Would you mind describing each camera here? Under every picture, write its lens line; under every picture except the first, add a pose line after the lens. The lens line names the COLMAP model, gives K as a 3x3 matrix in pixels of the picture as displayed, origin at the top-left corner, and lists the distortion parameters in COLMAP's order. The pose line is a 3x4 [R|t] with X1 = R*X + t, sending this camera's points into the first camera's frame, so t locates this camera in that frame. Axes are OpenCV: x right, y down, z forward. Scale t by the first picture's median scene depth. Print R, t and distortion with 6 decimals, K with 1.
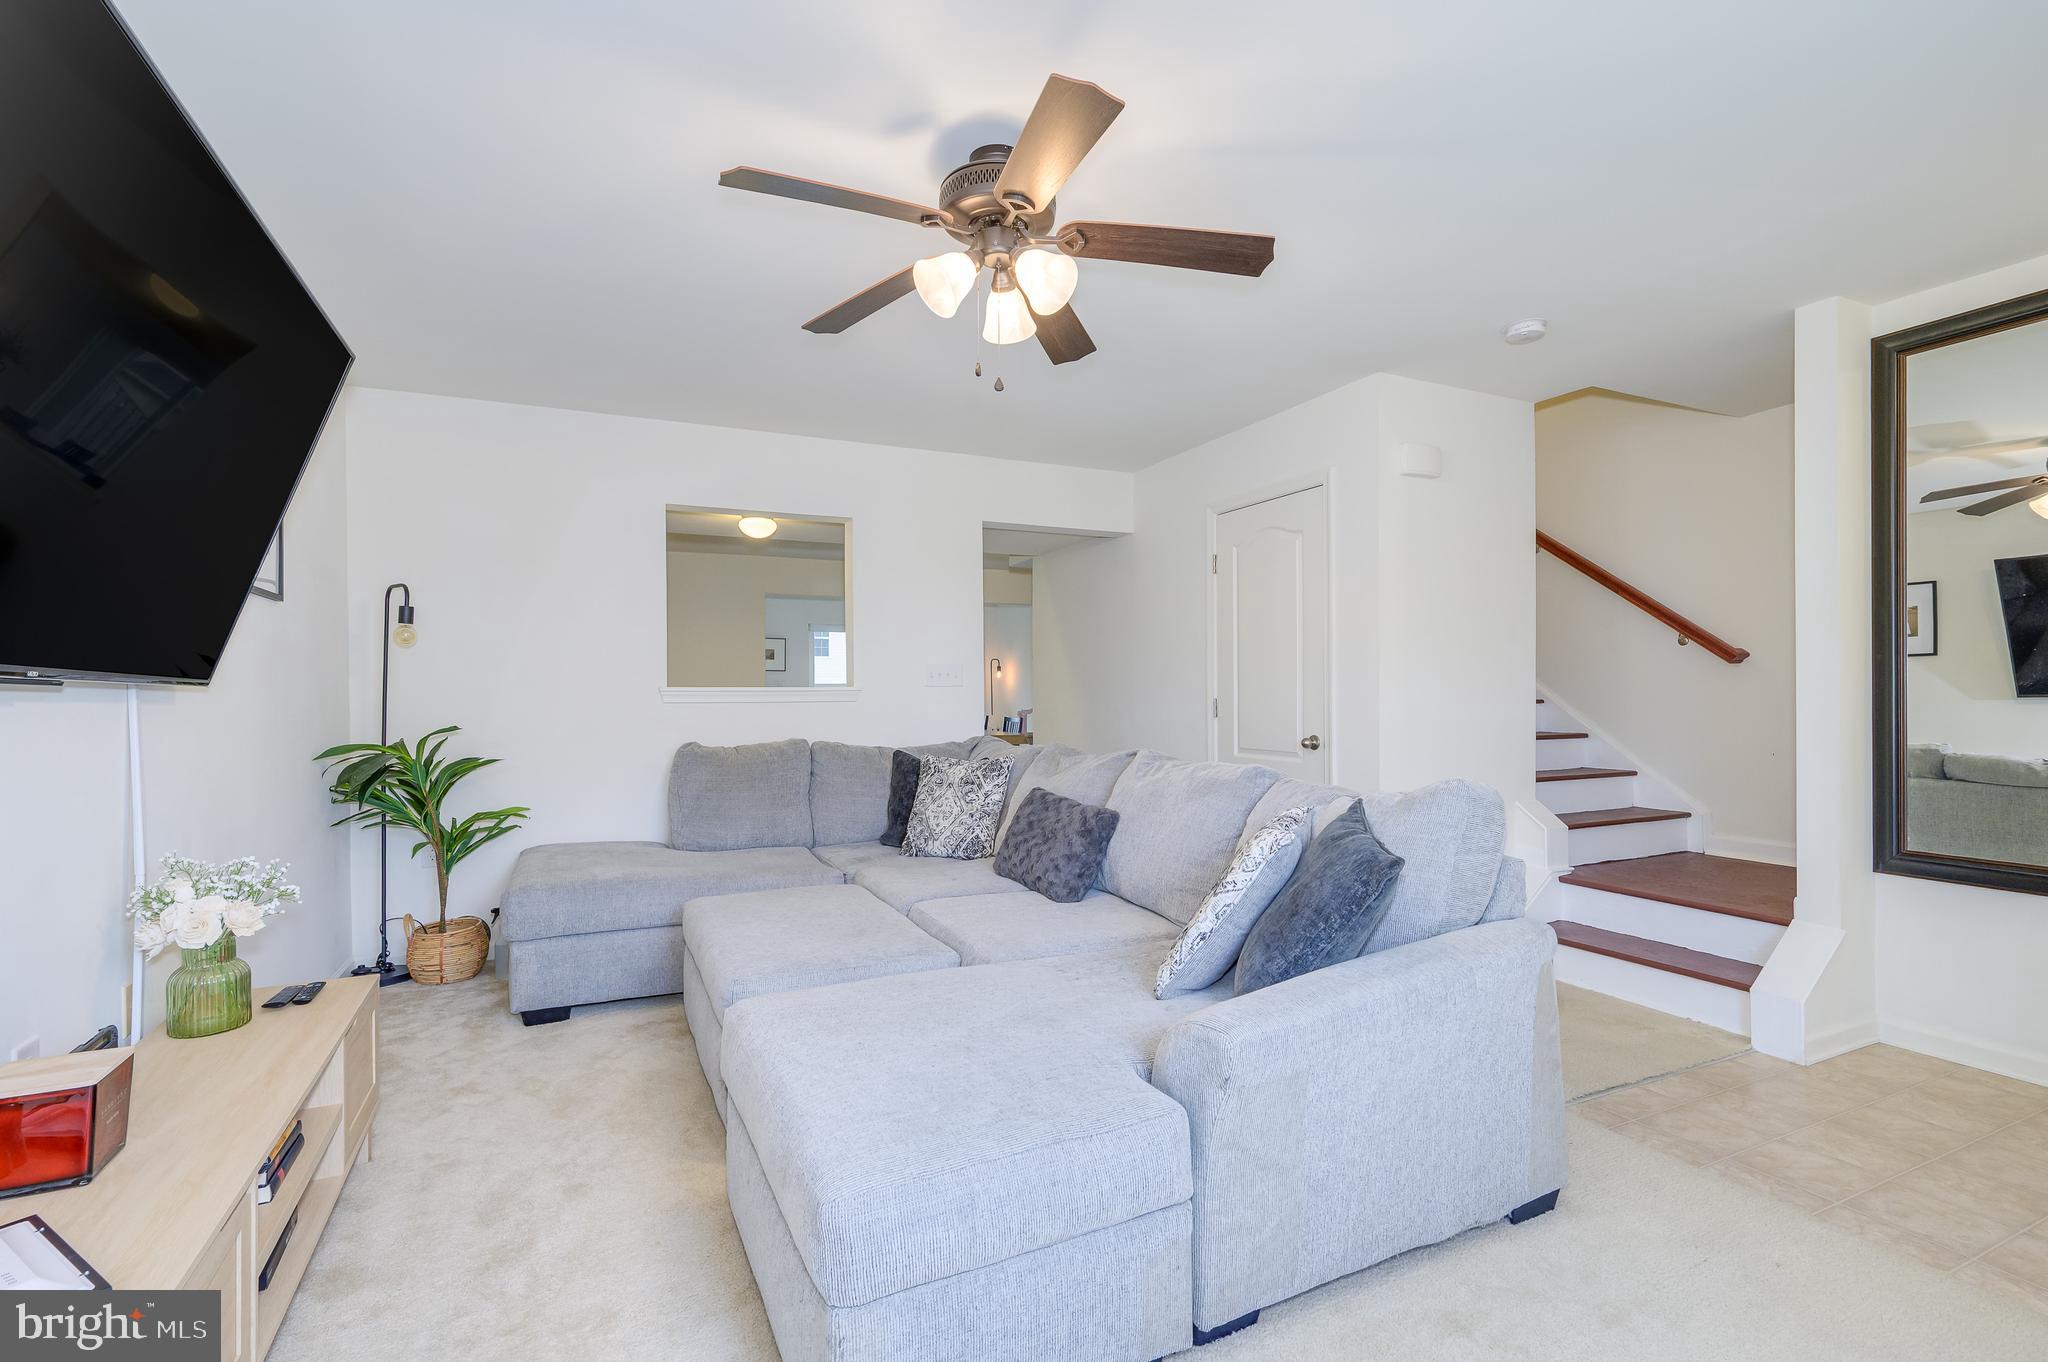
lens RADIAL K [[945.7, 0, 1052.5], [0, 945.7, 698.0], [0, 0, 1]] dist [0.001133, 0.000960]
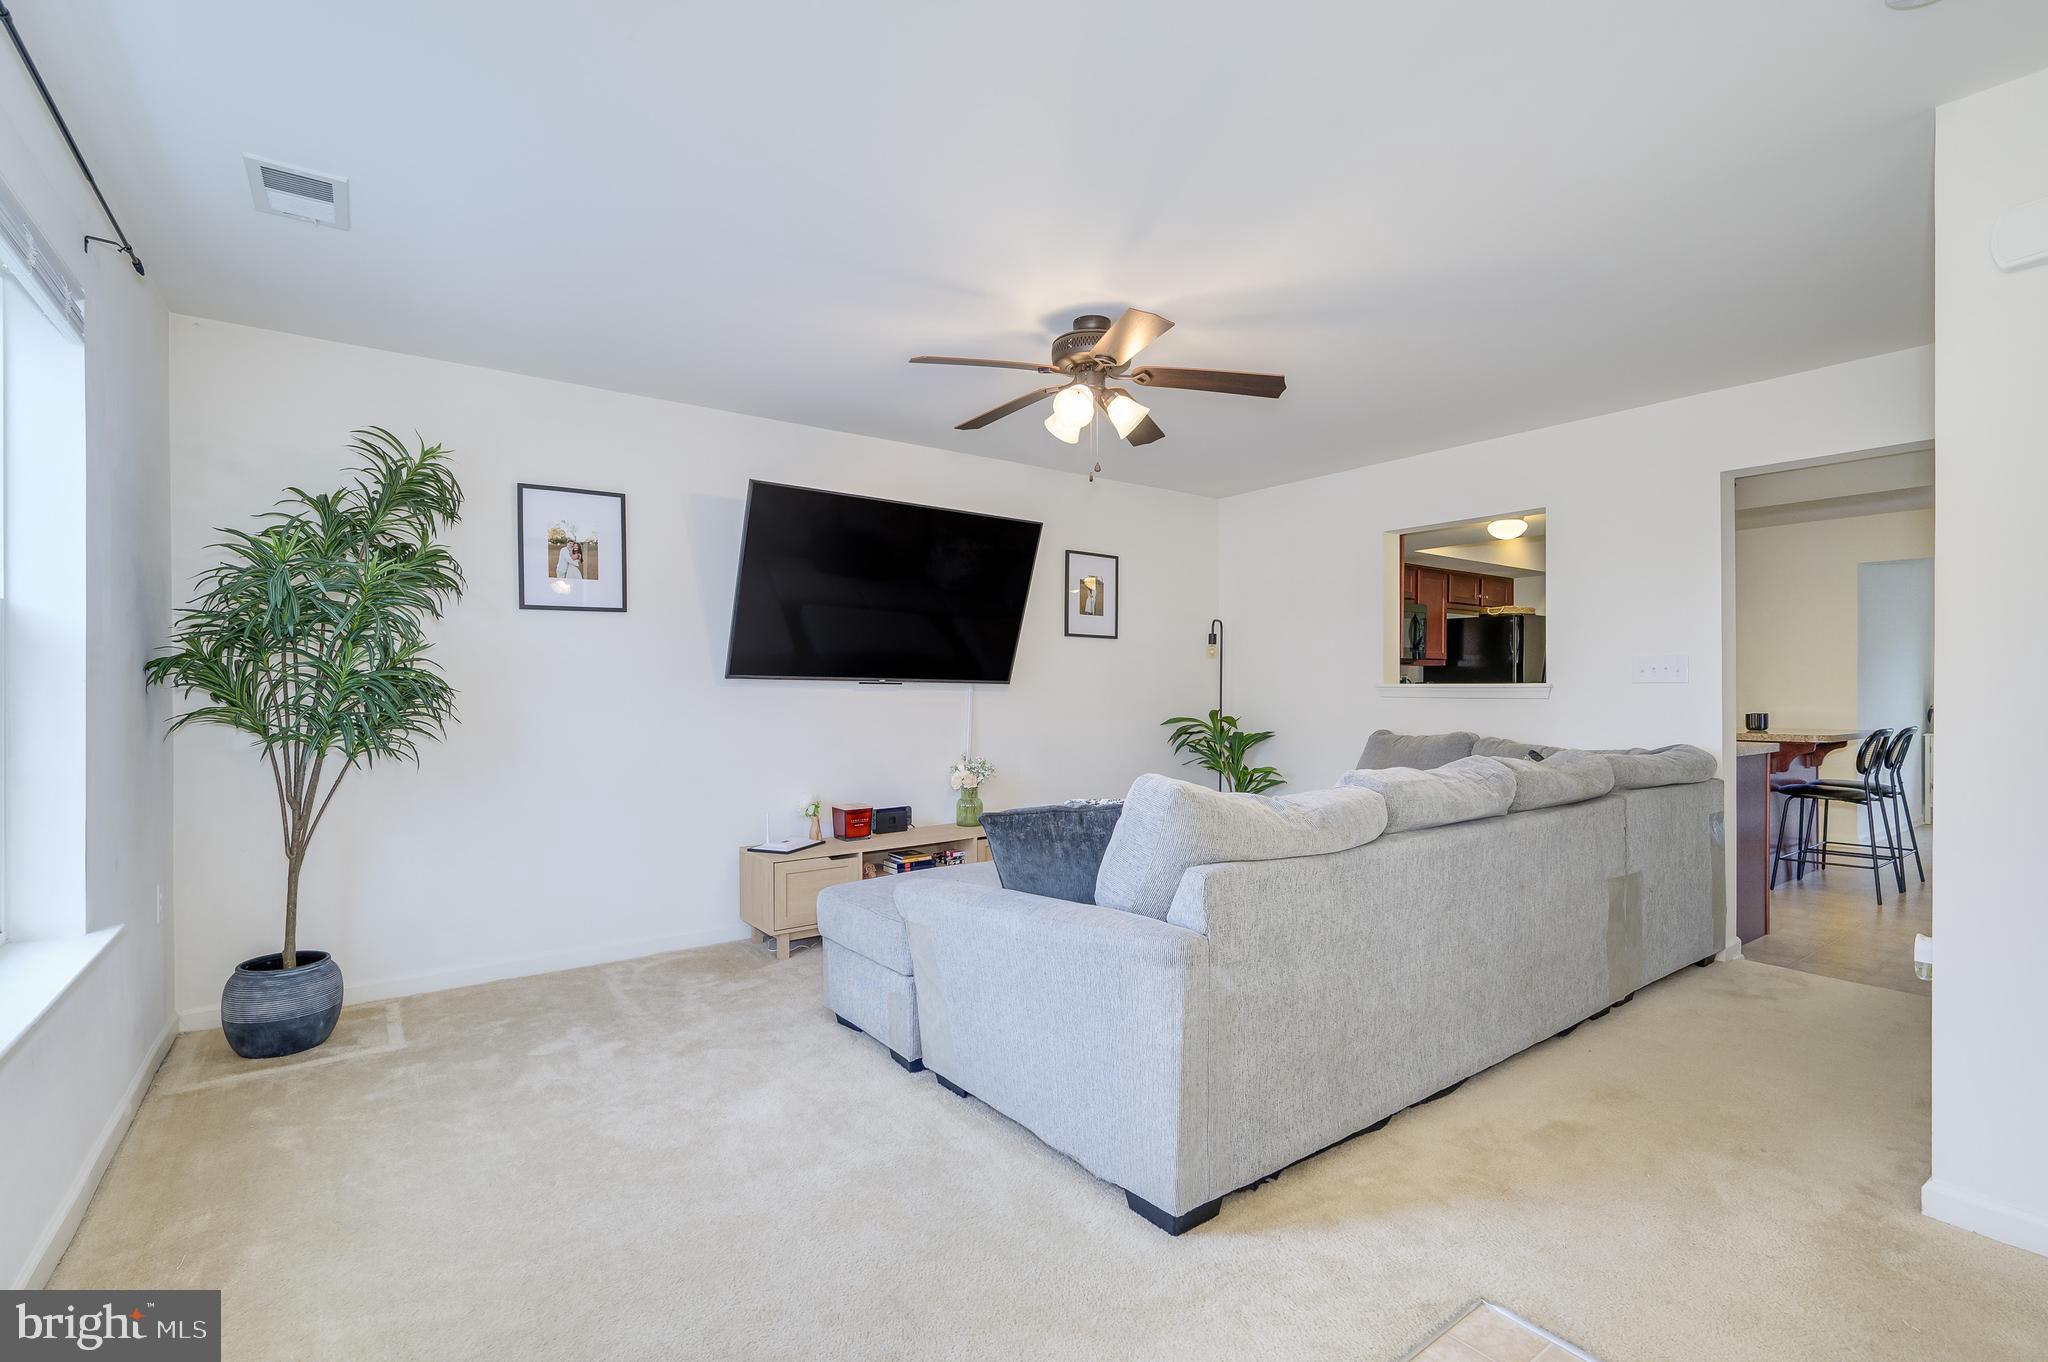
lens RADIAL K [[919.5, 0, 1024.0], [0, 919.5, 681.0], [0, 0, 1]] dist [0.000060, 0.000091]
pose [[0.157959, -0.005203, -0.987432, 0.916802], [-0.002635, 0.999980, -0.005690, -0.007574], [0.987442, 0.003500, 0.157942, 0.456170]]
